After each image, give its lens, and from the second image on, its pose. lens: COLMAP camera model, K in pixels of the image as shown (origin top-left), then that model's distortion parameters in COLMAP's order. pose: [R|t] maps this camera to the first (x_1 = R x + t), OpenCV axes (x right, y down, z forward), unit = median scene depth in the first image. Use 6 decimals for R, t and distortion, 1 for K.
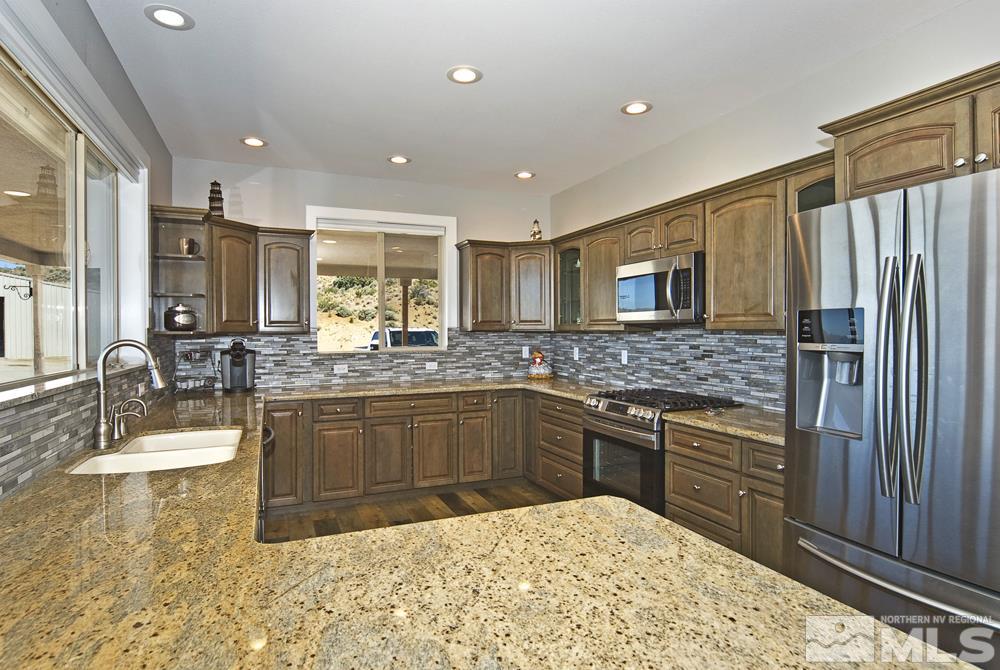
lens RADIAL K [[538.1, 0, 501.2], [0, 538.1, 333.5], [0, 0, 1]] dist [-0.002890, 0.000164]
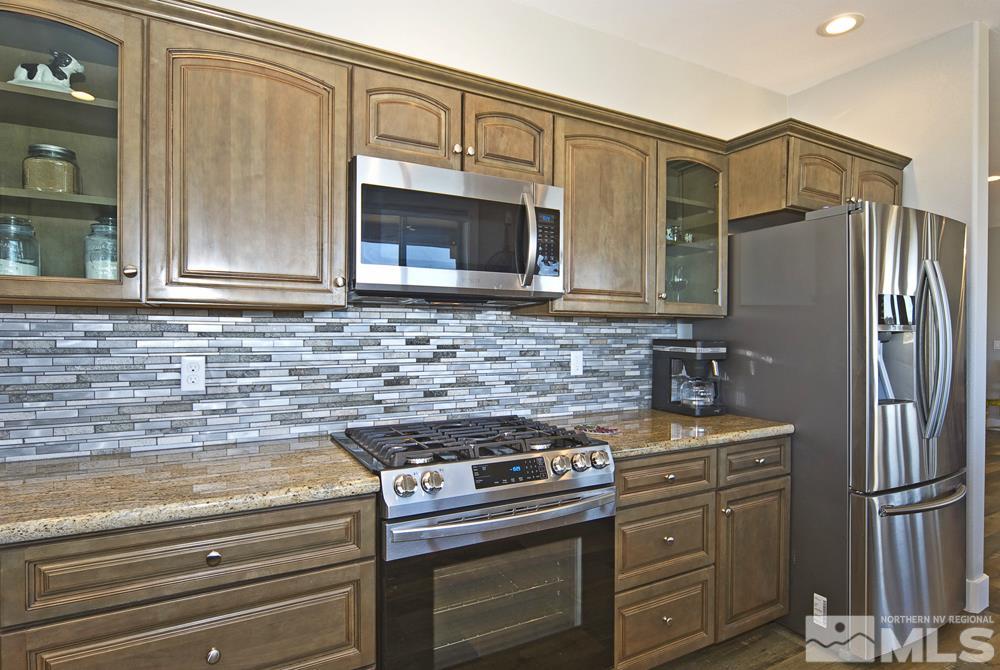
lens RADIAL K [[538.1, 0, 502.0], [0, 538.1, 342.2], [0, 0, 1]] dist [-0.002890, 0.000164]
pose [[-0.100965, 0.000134, 0.994890, -0.235007], [0.009300, 0.999956, 0.000809, 0.027572], [-0.994847, 0.009334, -0.100961, 0.997914]]
